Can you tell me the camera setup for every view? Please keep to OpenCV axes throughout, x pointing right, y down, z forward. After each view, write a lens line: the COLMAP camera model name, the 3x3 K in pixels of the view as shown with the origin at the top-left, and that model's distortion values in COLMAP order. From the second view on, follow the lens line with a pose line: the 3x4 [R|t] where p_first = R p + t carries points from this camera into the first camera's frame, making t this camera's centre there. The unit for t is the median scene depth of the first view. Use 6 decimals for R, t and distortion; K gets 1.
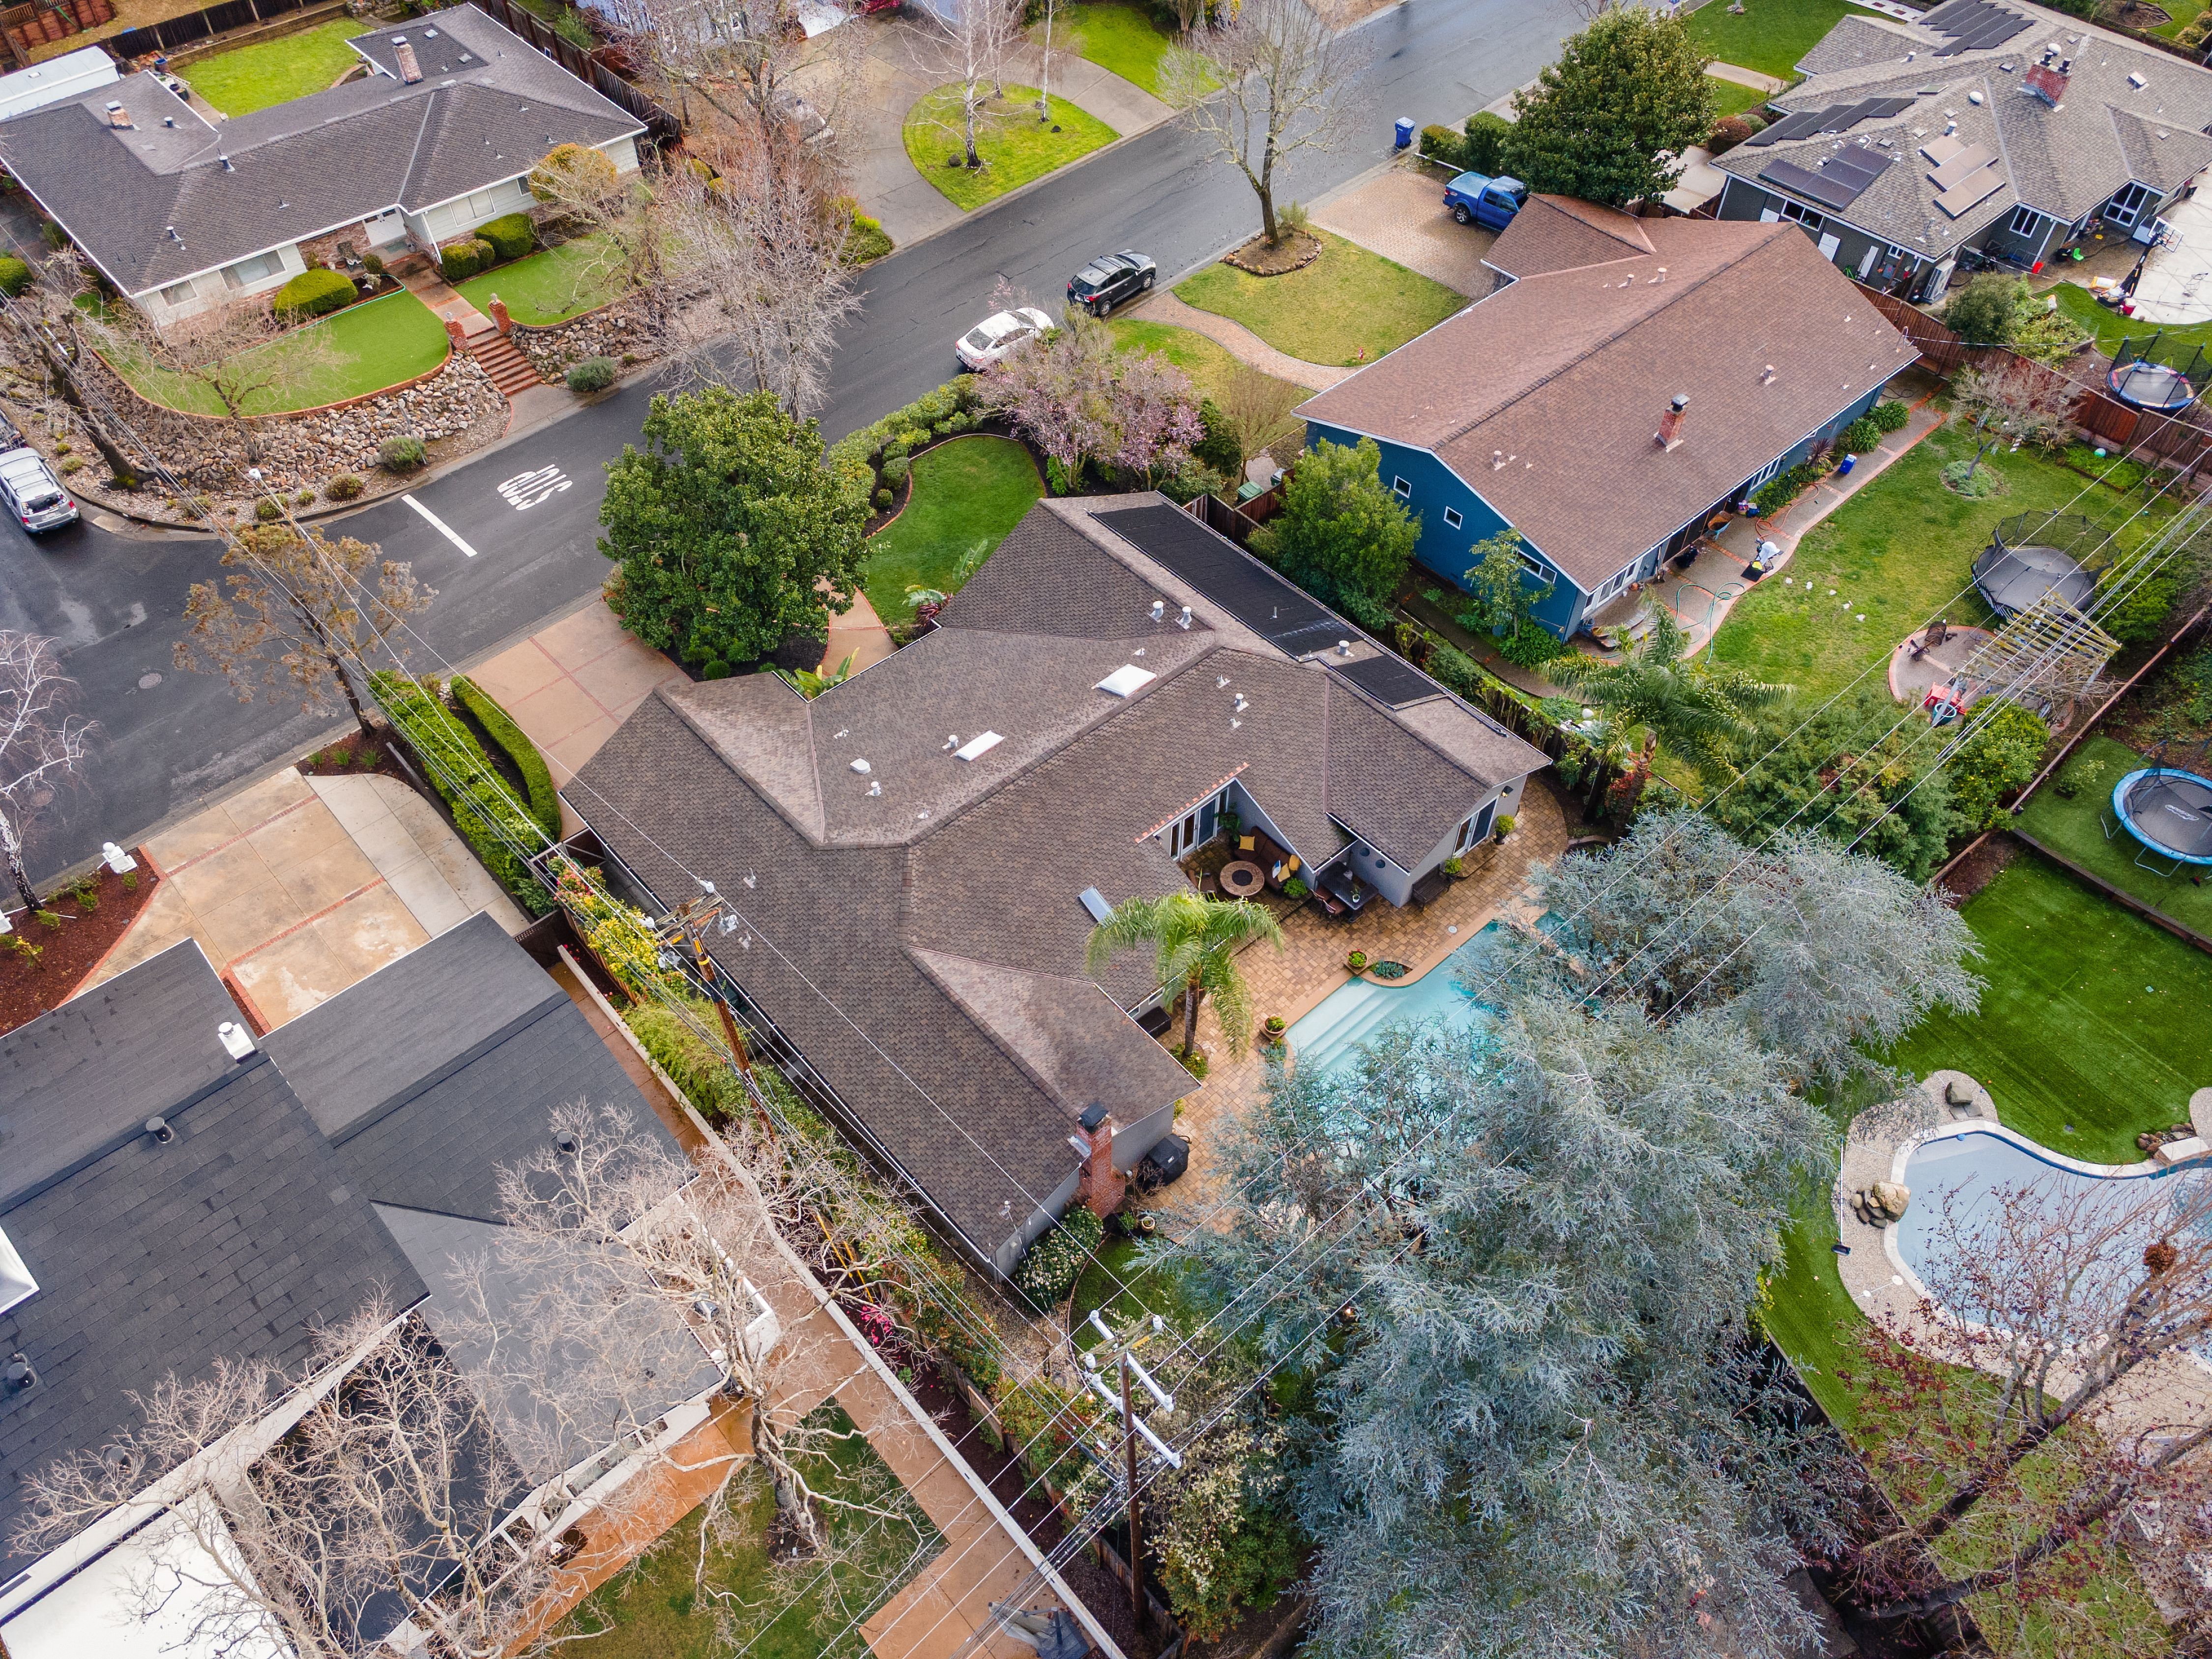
lens RADIAL K [[1650.6, 0, 1106.0], [0, 1650.6, 829.5], [0, 0, 1]] dist [0.002207, 0.000259]
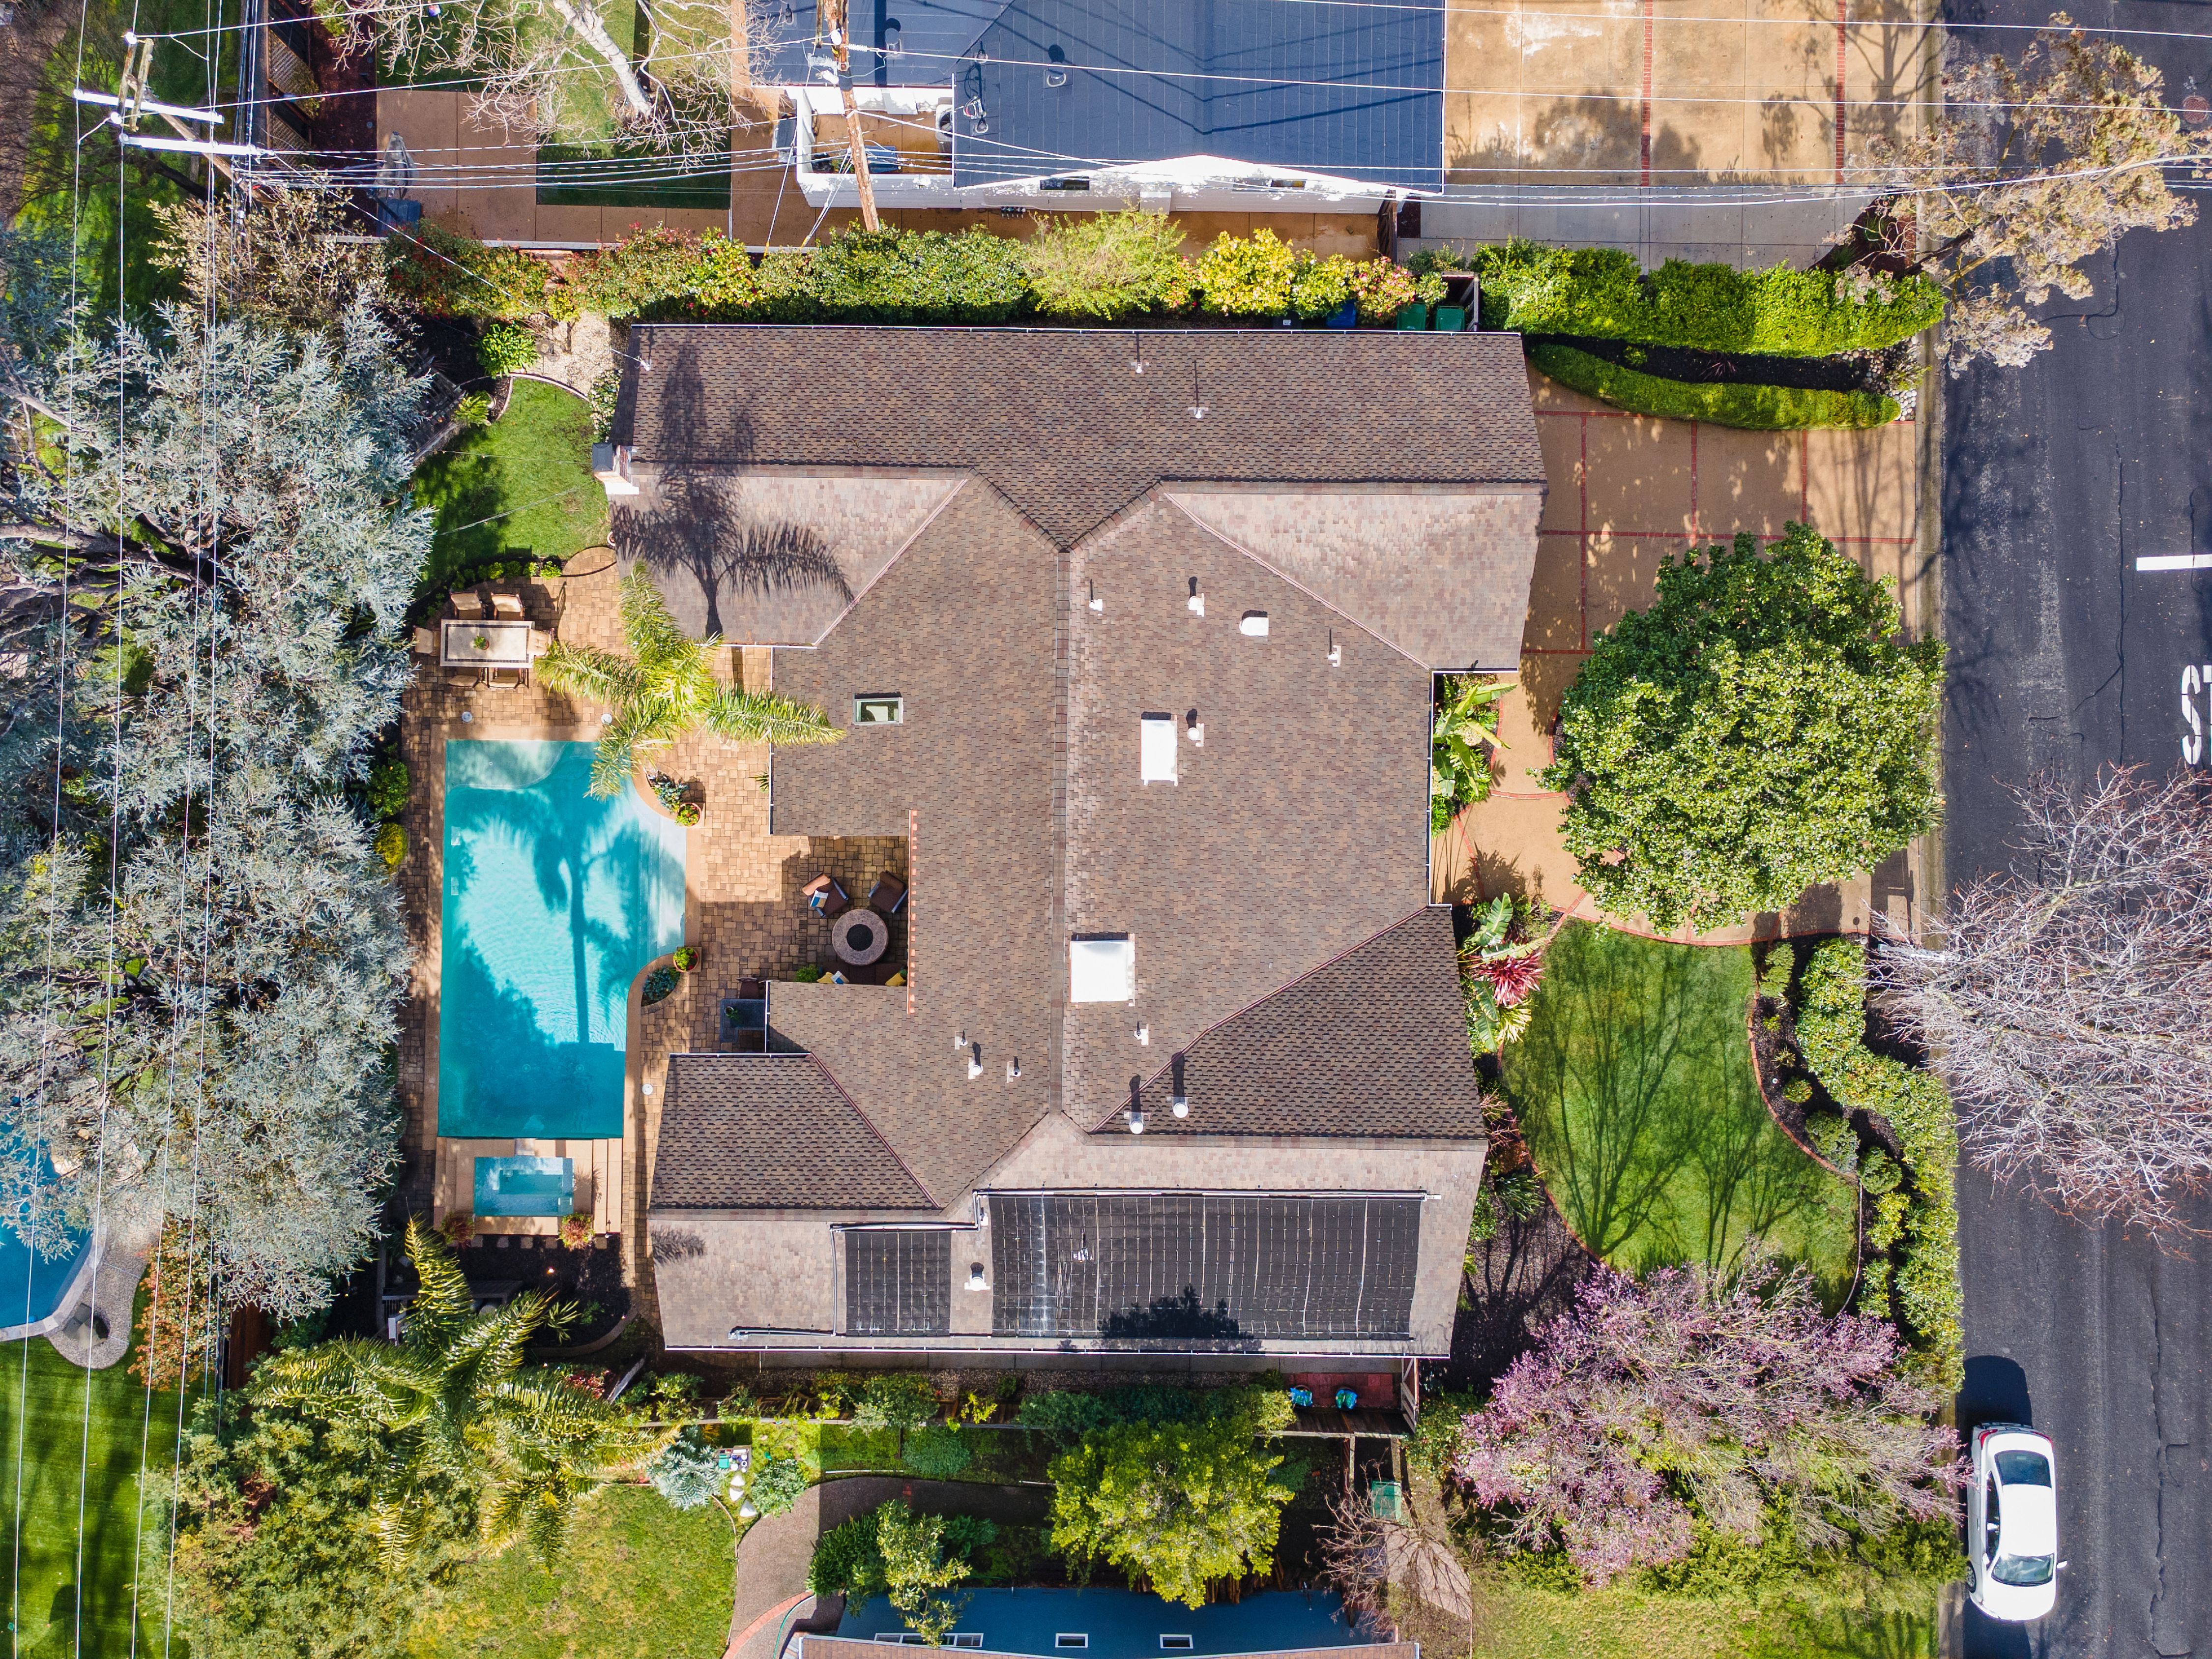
lens RADIAL K [[1650.6, 0, 1106.0], [0, 1650.6, 829.5], [0, 0, 1]] dist [0.002207, 0.000259]
pose [[-0.676058, 0.736811, -0.007387, -0.028983], [-0.561145, -0.508327, 0.653238, -0.519860], [0.477558, 0.445772, 0.757117, 0.437027]]
